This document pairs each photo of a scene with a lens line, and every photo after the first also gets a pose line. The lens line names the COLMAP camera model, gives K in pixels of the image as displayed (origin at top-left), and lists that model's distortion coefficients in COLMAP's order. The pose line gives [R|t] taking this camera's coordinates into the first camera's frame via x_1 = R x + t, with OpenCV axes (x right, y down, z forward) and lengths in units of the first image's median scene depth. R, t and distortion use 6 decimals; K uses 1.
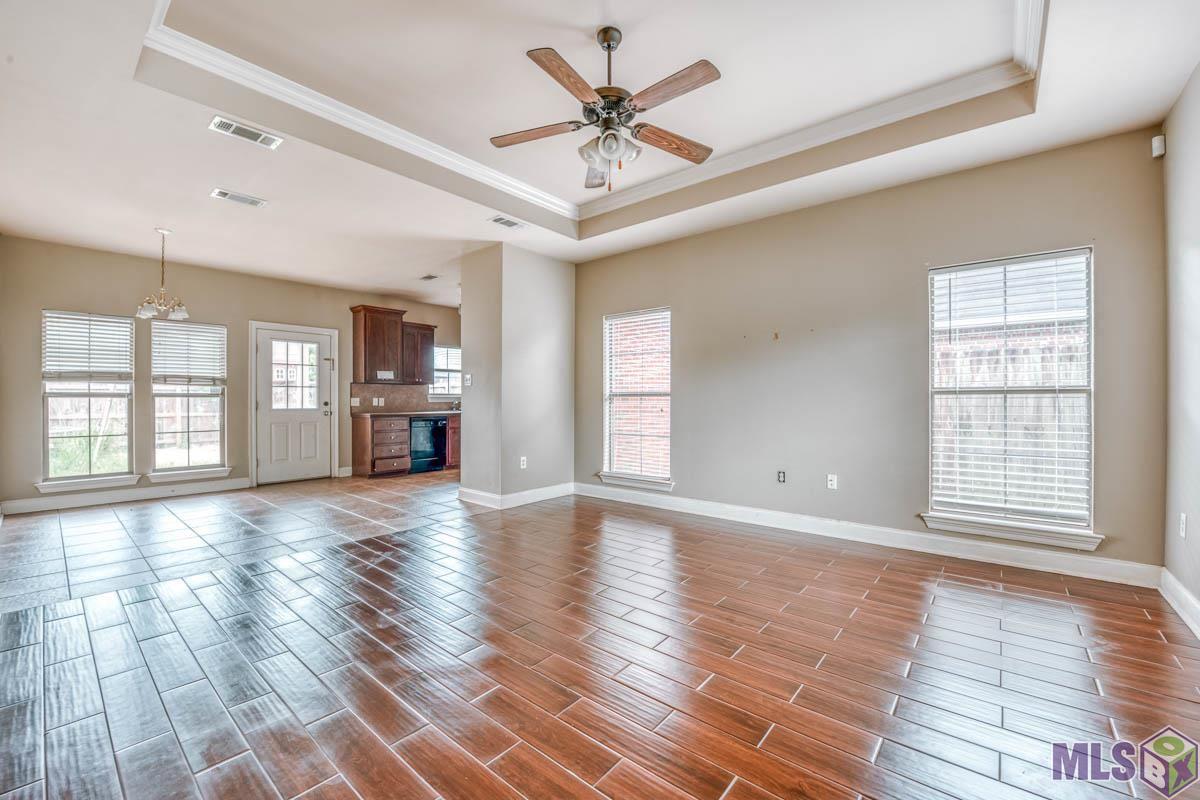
lens RADIAL K [[481.0, 0, 599.4], [0, 481.0, 399.0], [0, 0, 1]] dist [-0.029208, -0.001009]
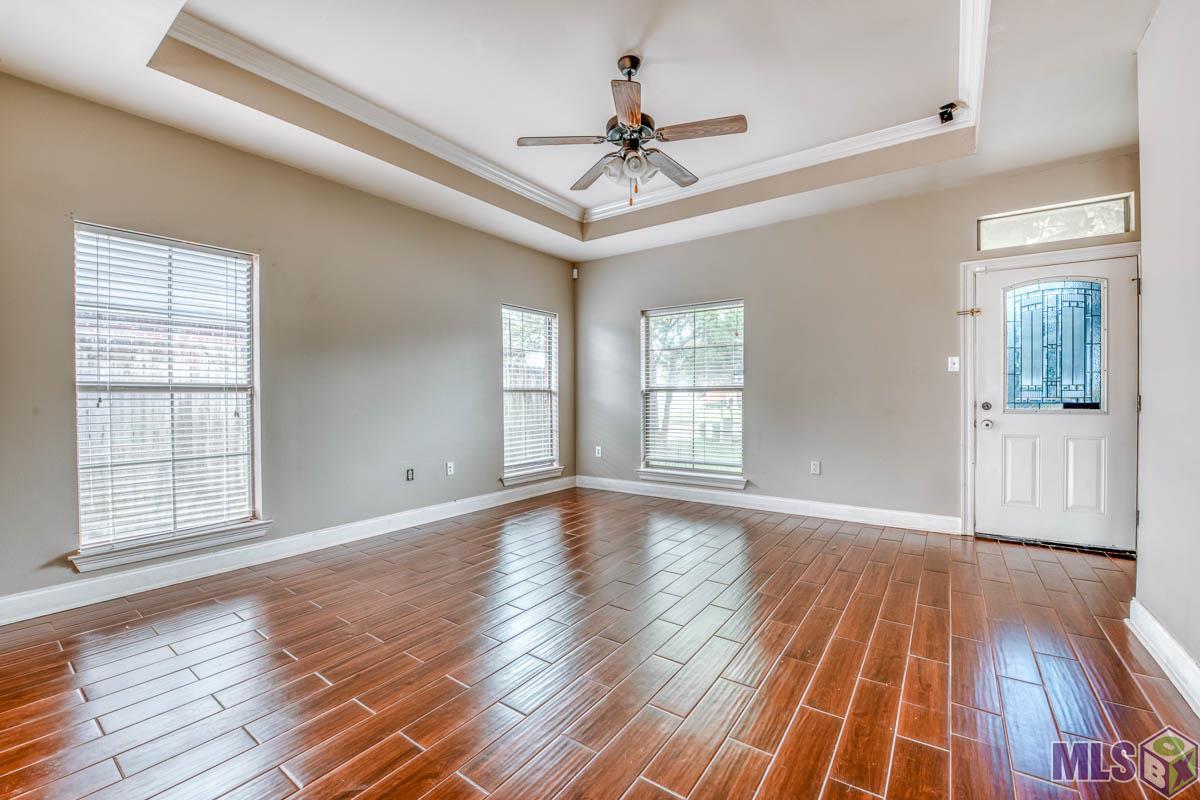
lens RADIAL K [[481.0, 0, 596.6], [0, 481.0, 397.8], [0, 0, 1]] dist [-0.029208, -0.001009]
pose [[-0.074847, -0.003725, 0.997188, -1.169557], [0.001268, 0.999992, 0.003831, 0.002886], [-0.997194, 0.001551, -0.074841, 1.286276]]
